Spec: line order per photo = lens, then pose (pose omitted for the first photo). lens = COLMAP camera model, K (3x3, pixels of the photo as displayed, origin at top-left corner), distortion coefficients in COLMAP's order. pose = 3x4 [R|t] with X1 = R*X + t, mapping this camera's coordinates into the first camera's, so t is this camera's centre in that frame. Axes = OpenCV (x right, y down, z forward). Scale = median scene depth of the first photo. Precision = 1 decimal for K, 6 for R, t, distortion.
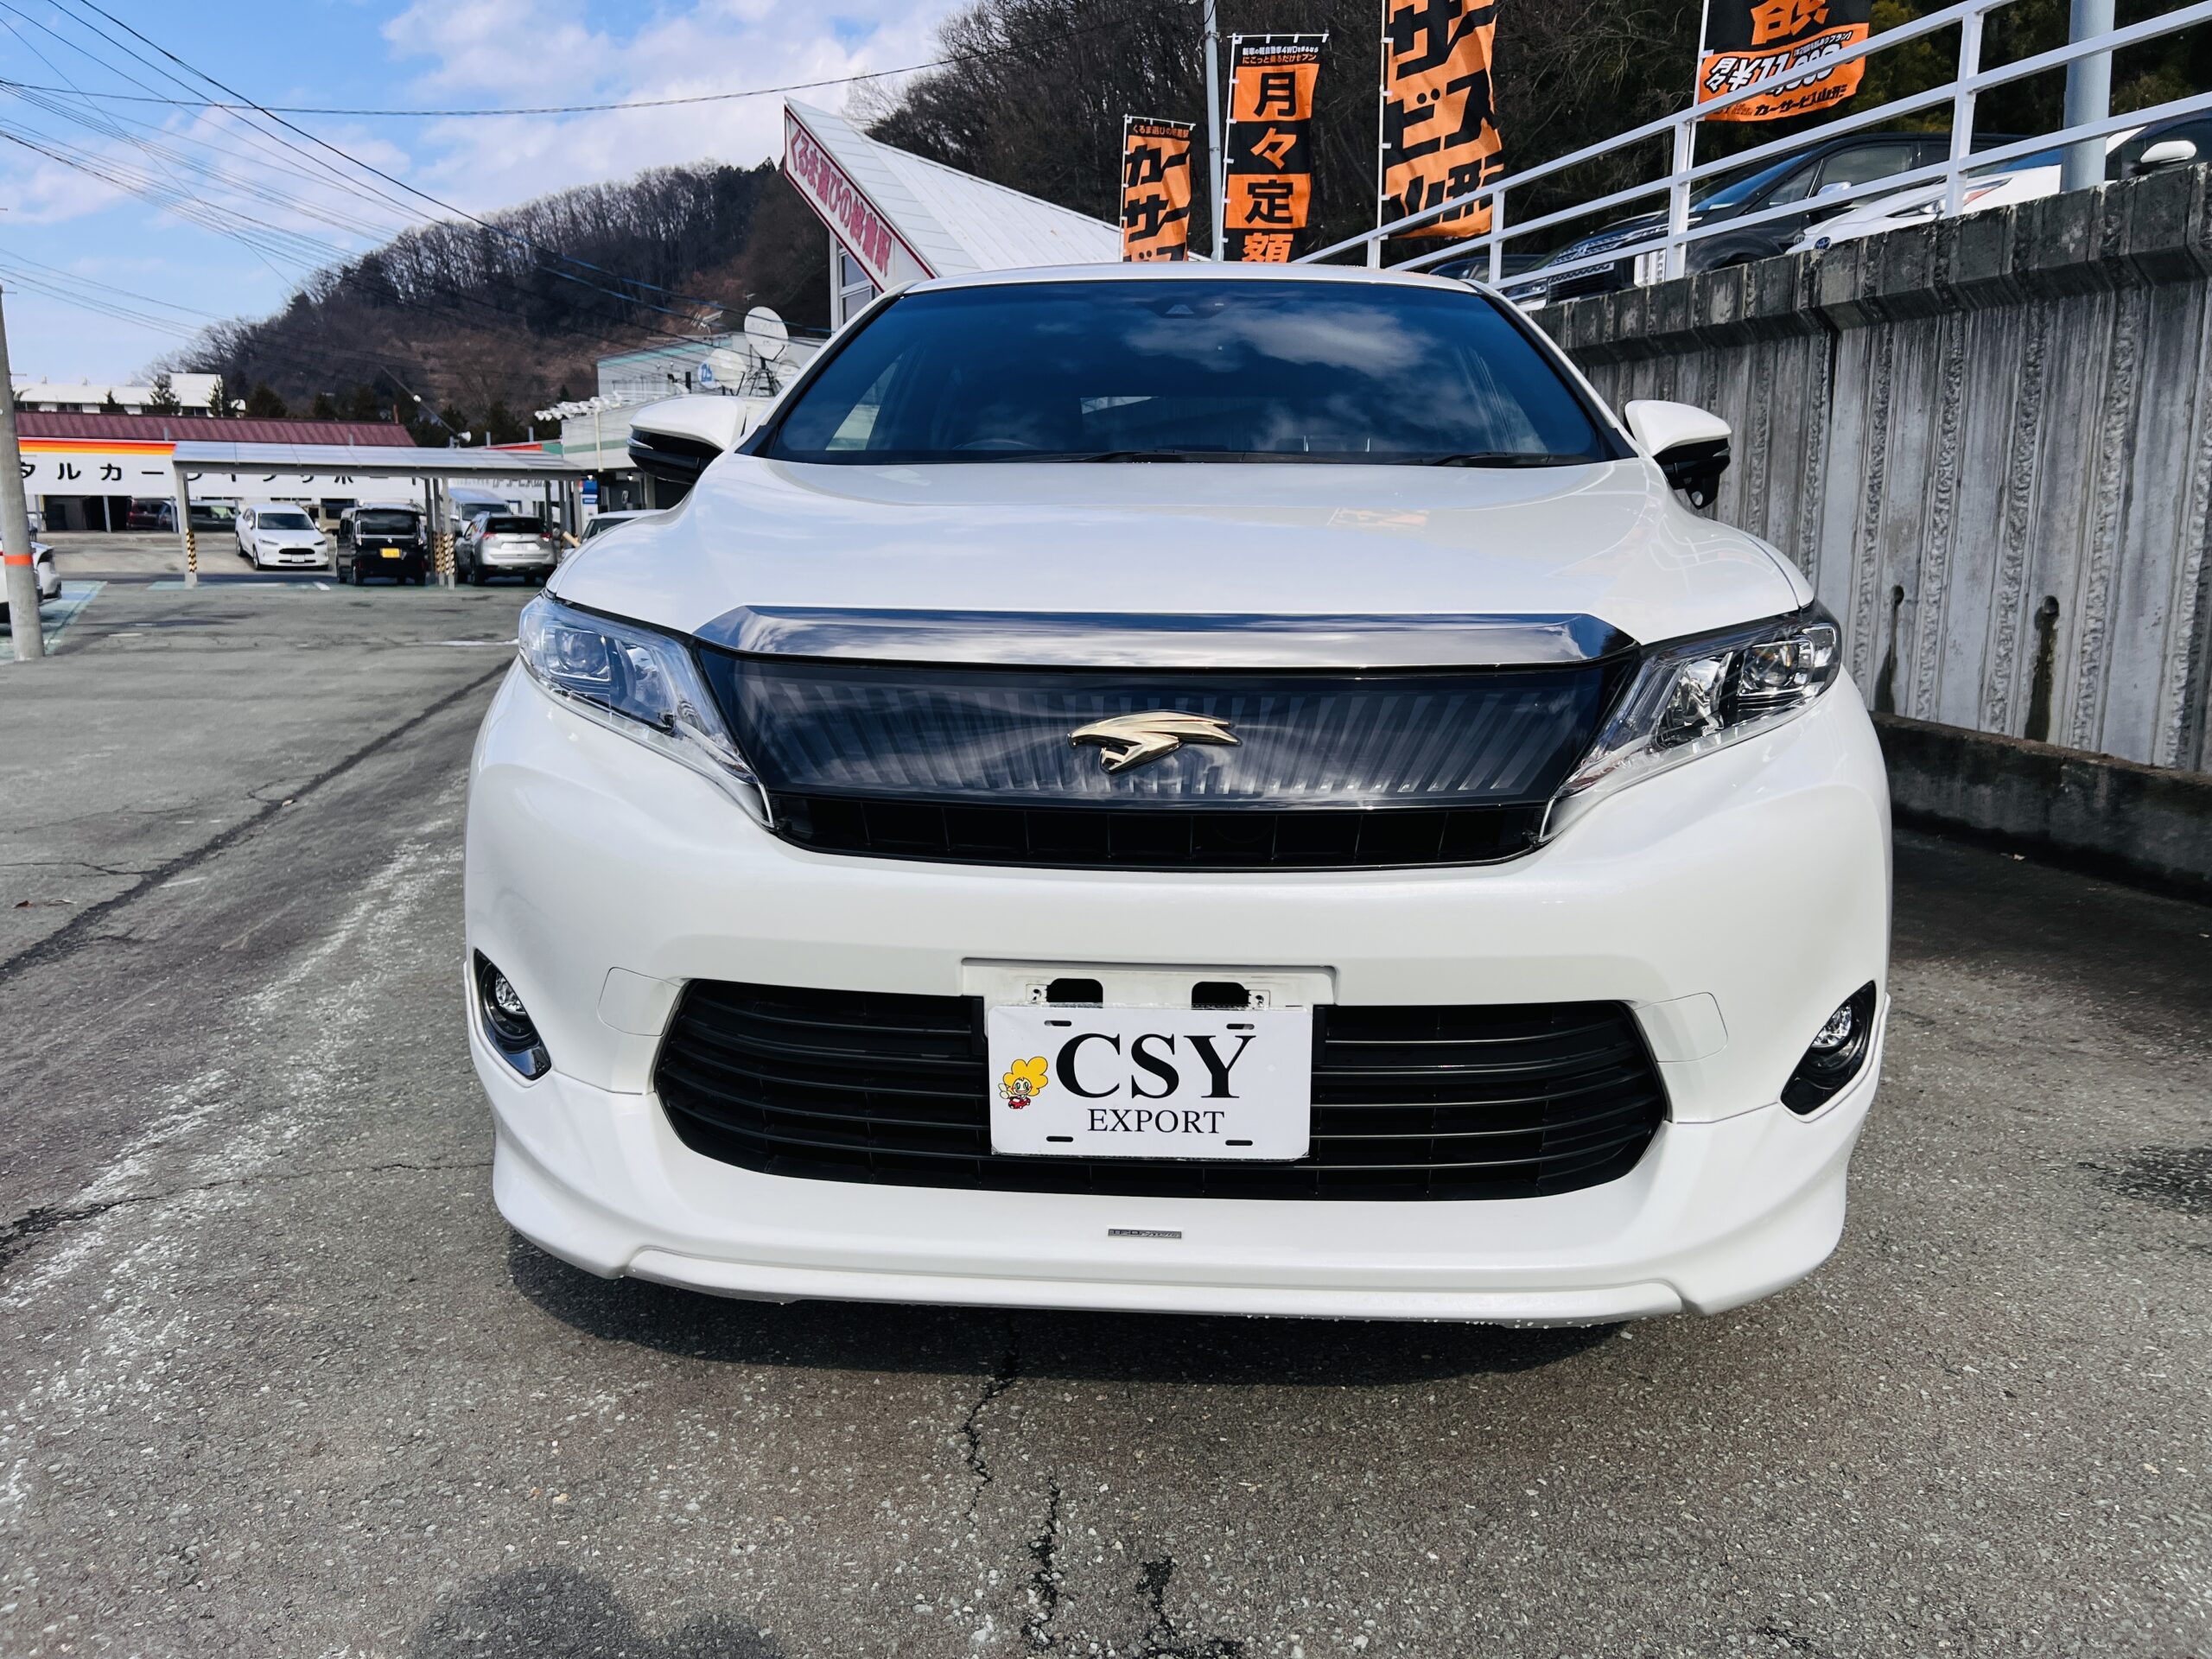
lens RADIAL K [[1679.0, 0, 1088.2], [0, 1679.0, 821.9], [0, 0, 1]] dist [0.046663, -0.036062]
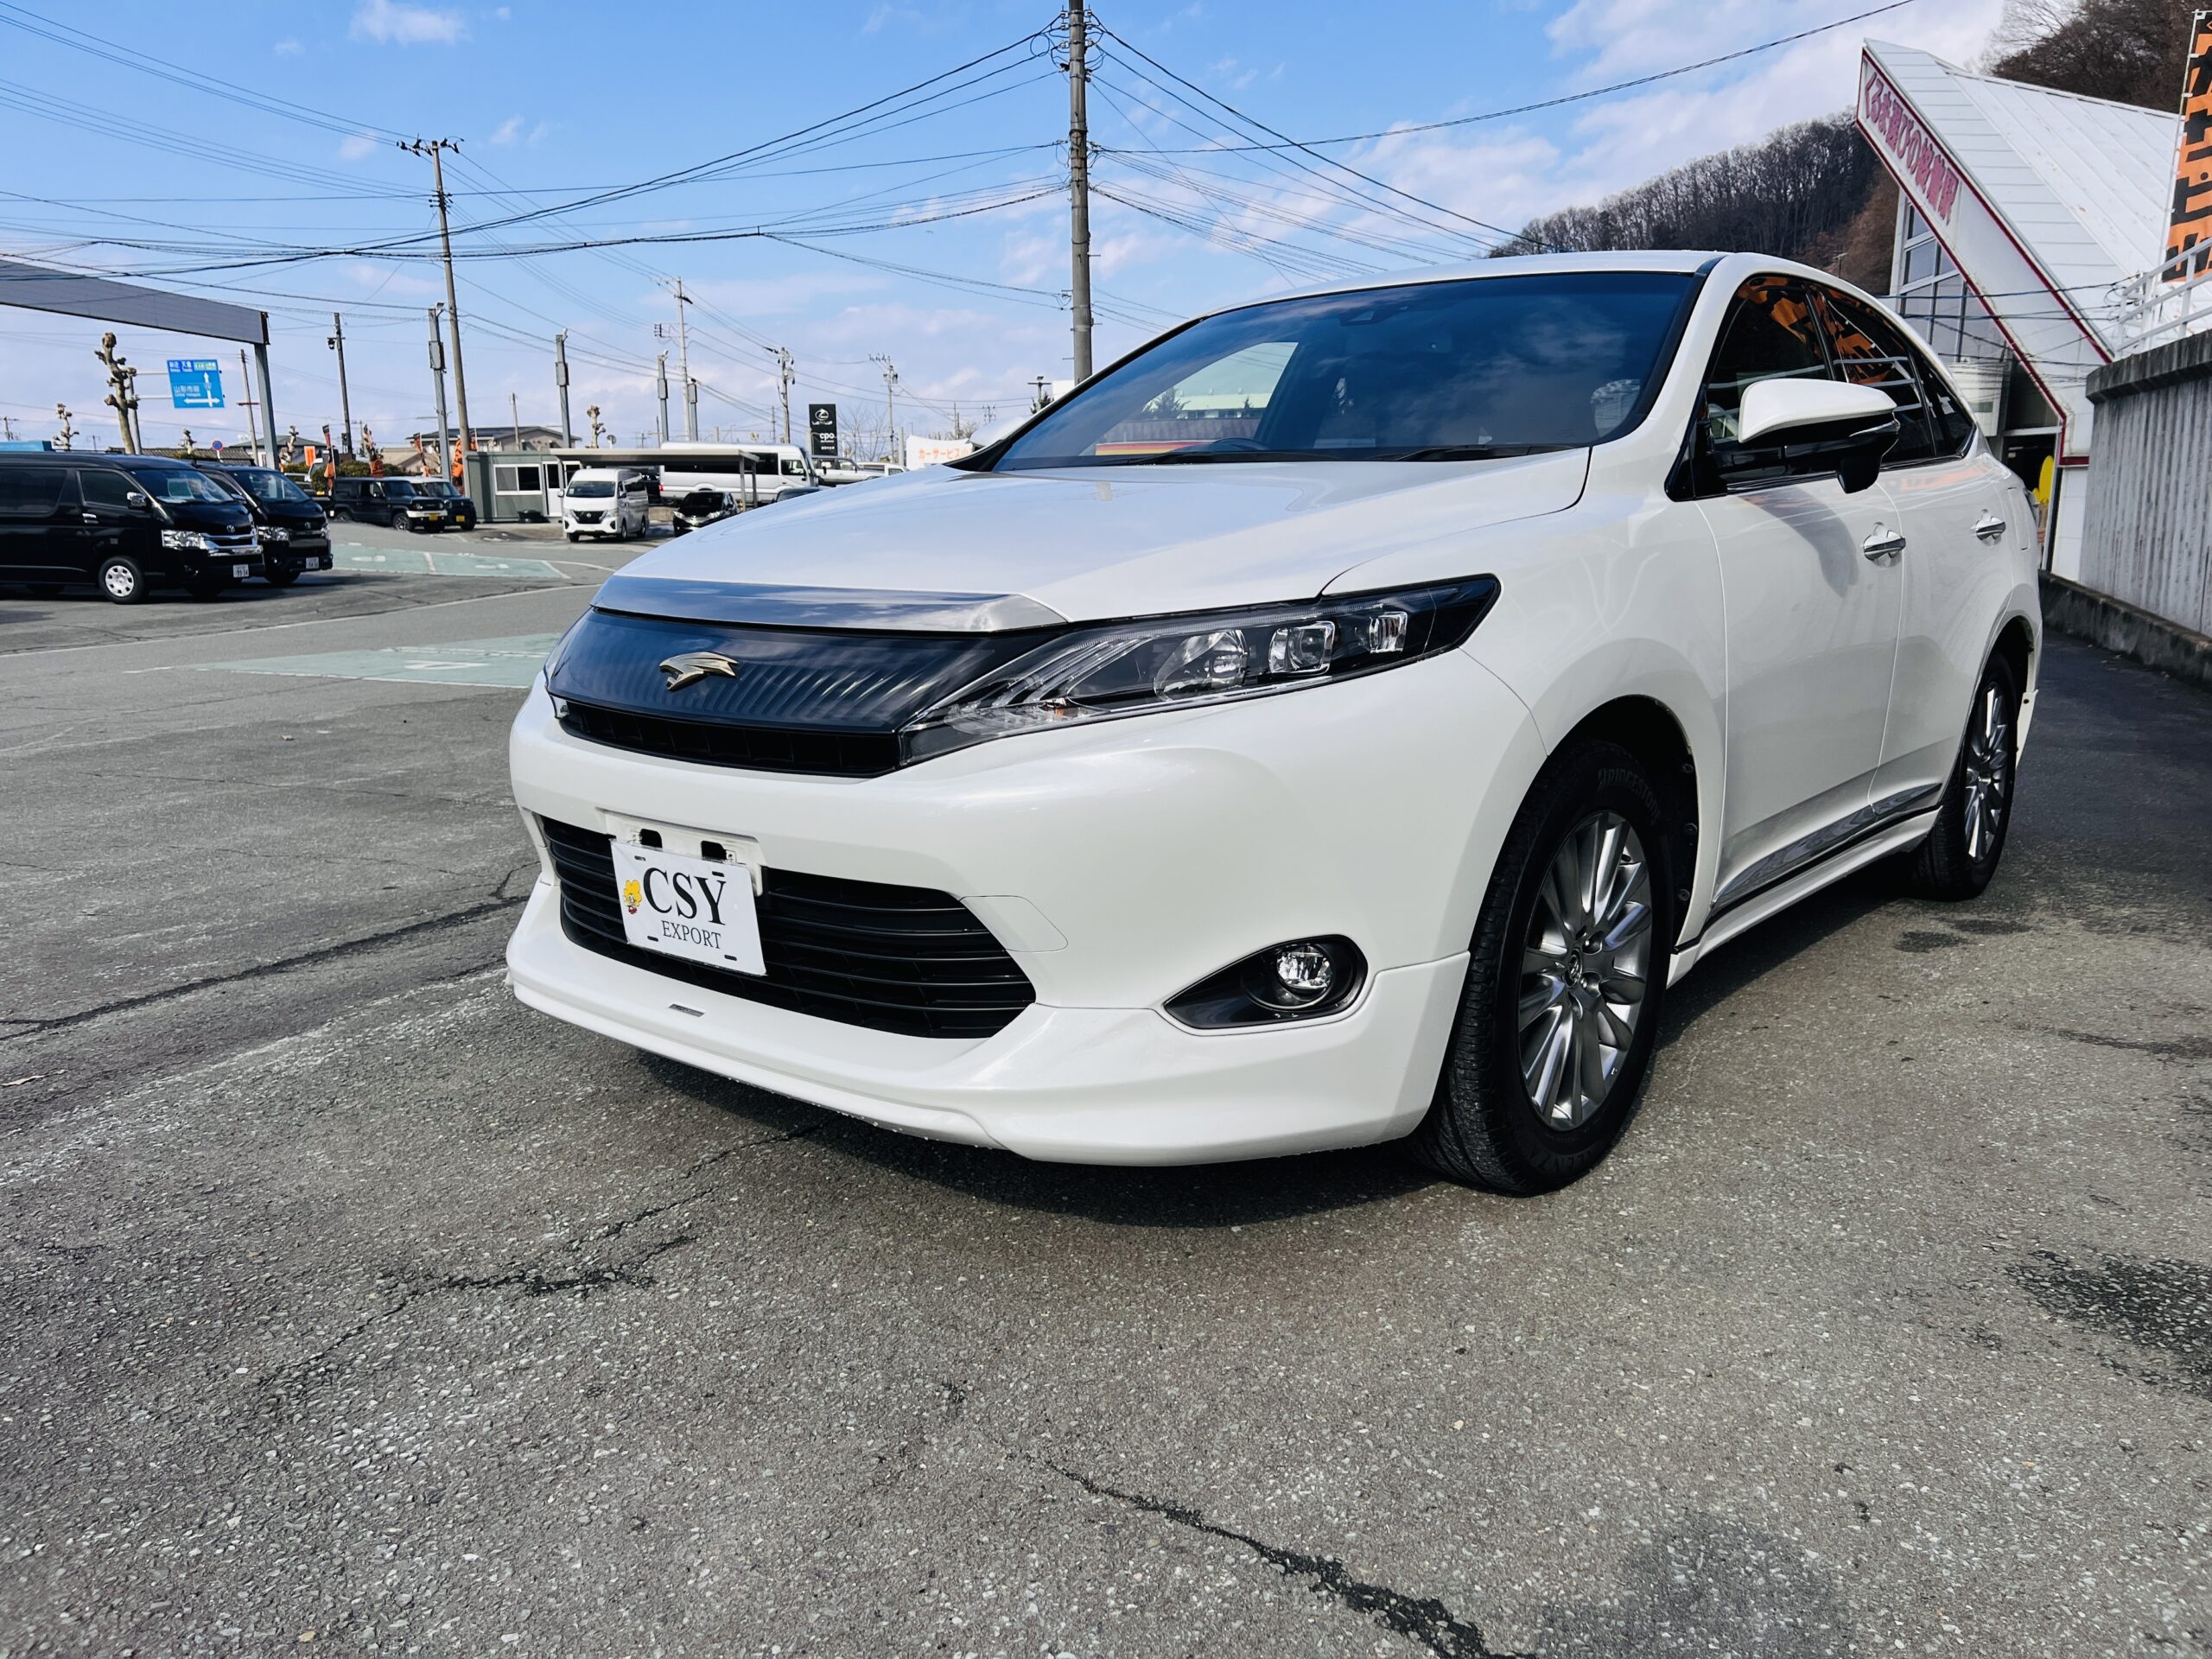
lens RADIAL K [[1679.0, 0, 1092.7], [0, 1679.0, 826.5], [0, 0, 1]] dist [0.046663, -0.036062]
pose [[0.807801, 0.103487, -0.580300, 0.317782], [-0.094653, 0.994466, 0.045585, -0.004062], [0.581806, 0.018103, 0.813126, 0.003412]]
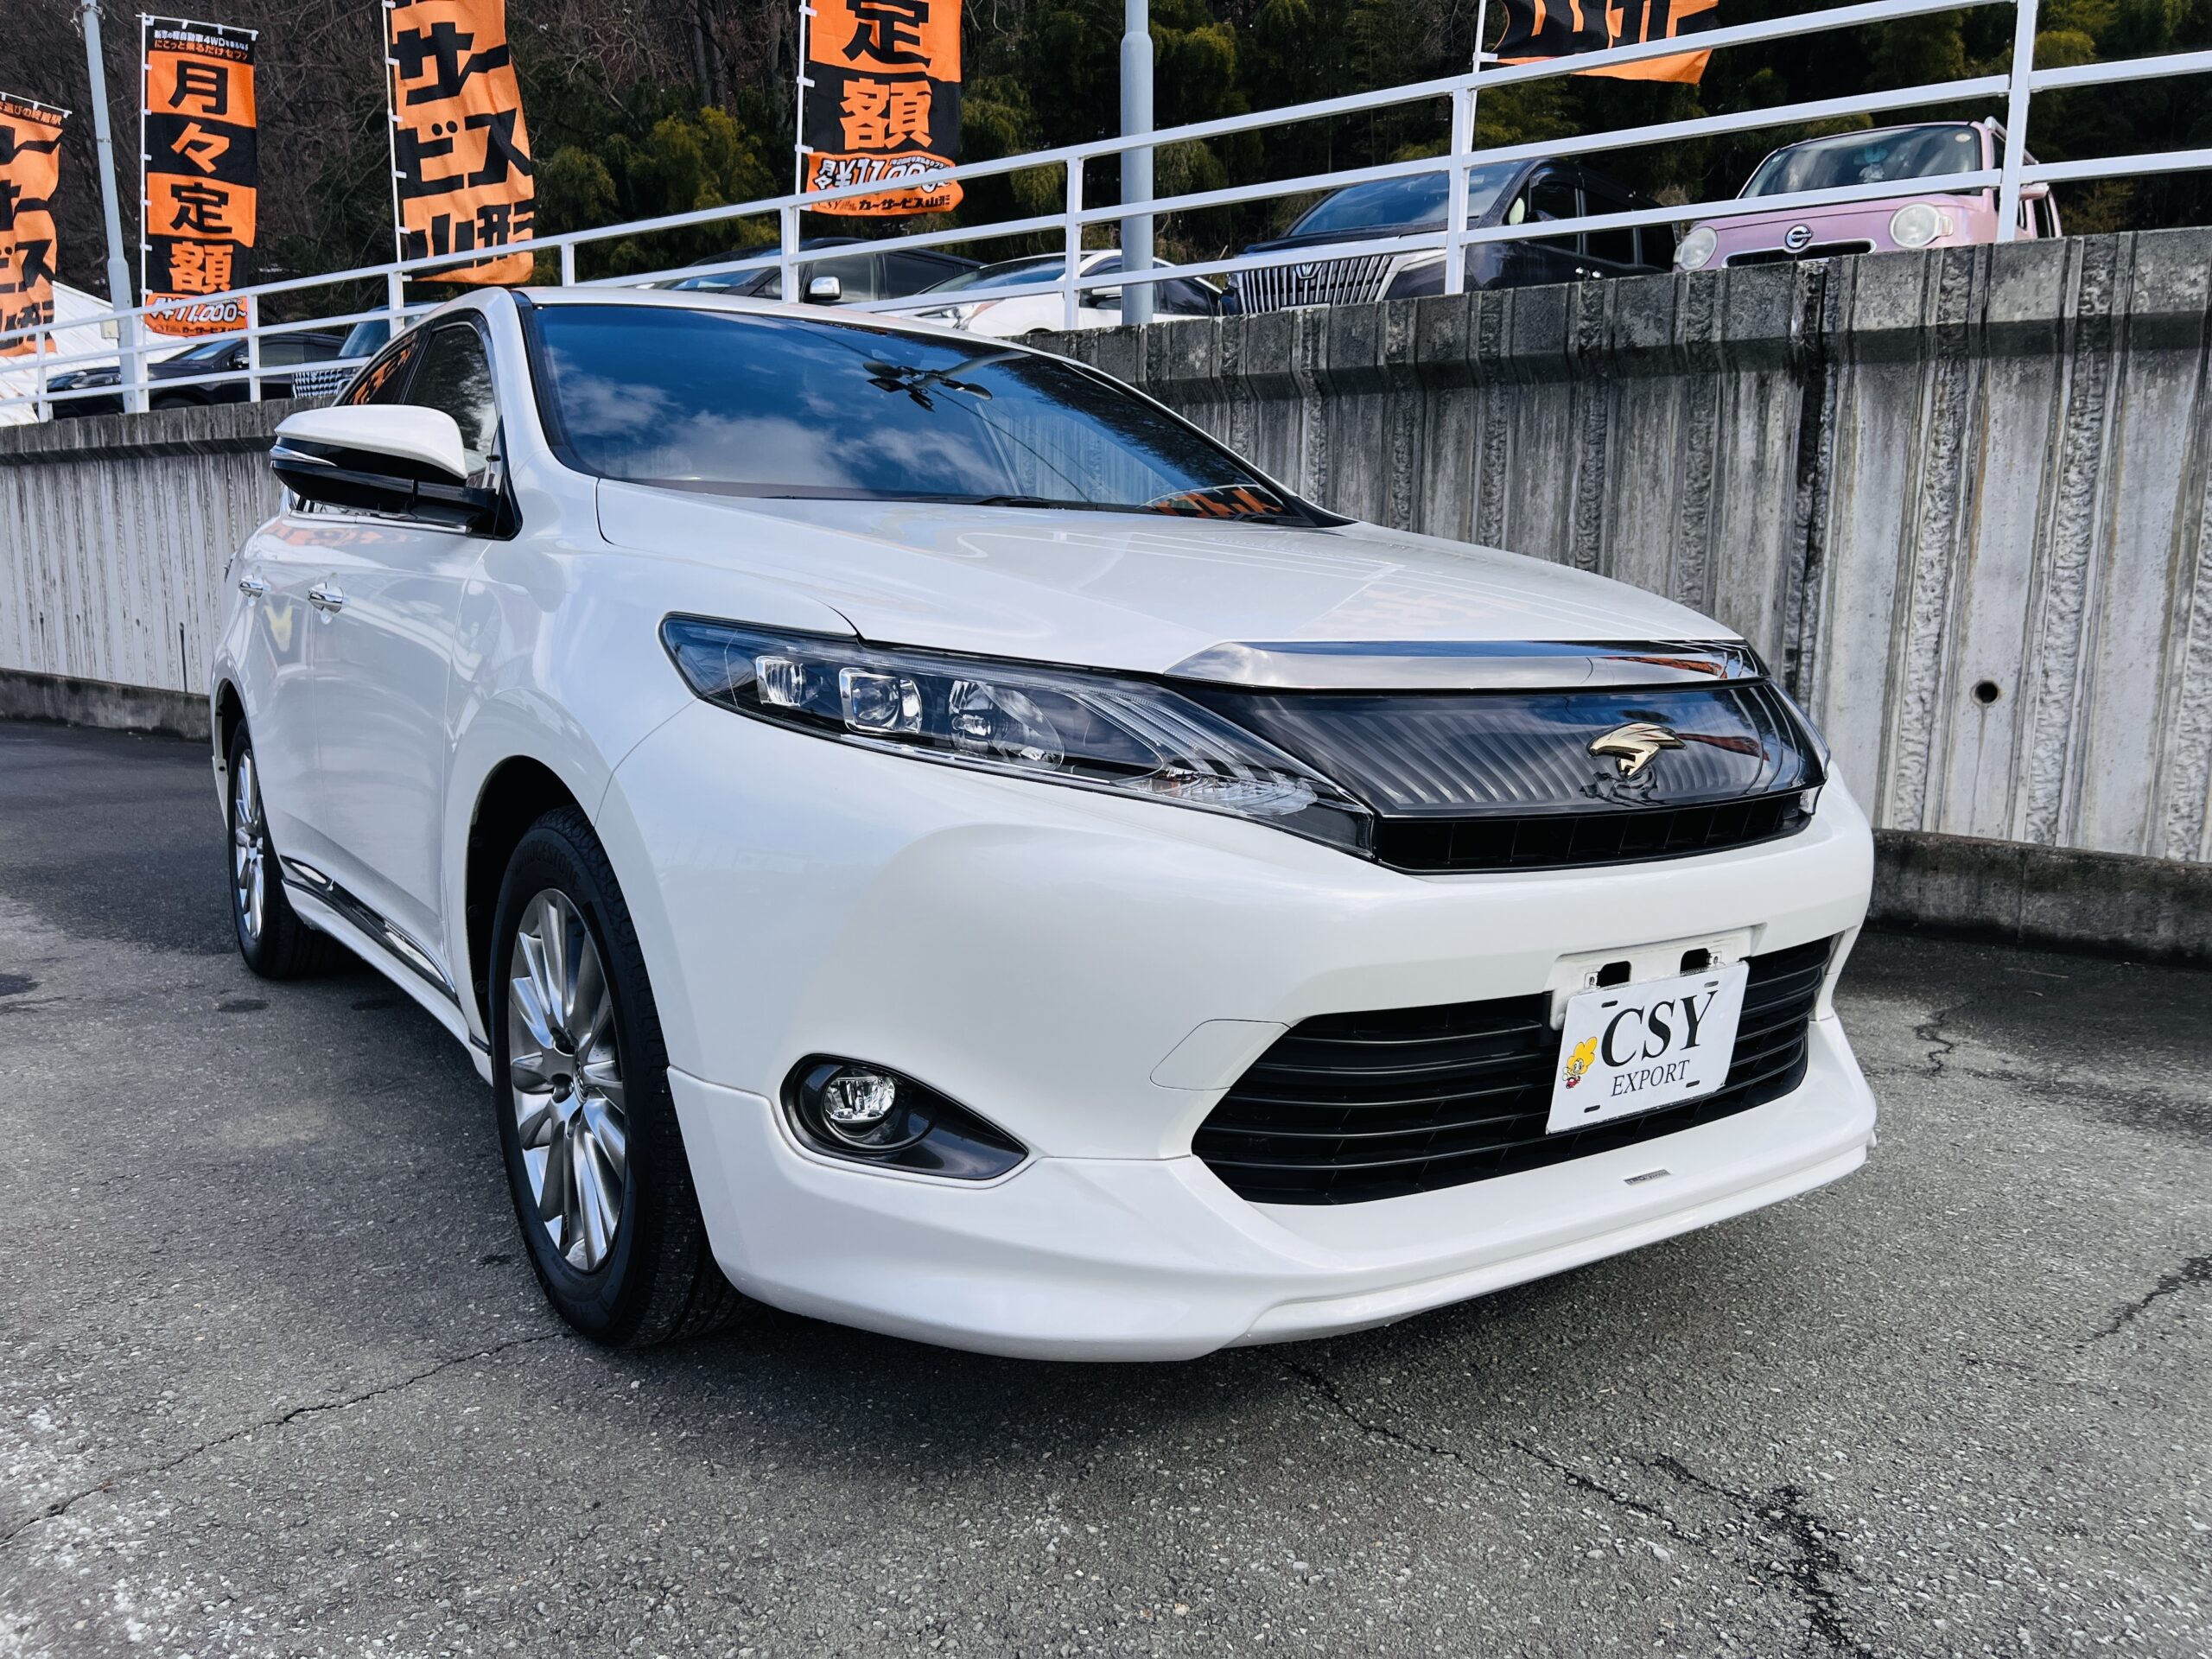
lens RADIAL K [[1679.0, 0, 1109.9], [0, 1679.0, 852.4], [0, 0, 1]] dist [0.046663, -0.036062]
pose [[0.785114, -0.086401, 0.613295, -0.260750], [0.097103, 0.995148, 0.015890, -0.008539], [-0.611692, 0.047077, 0.789694, 0.082999]]
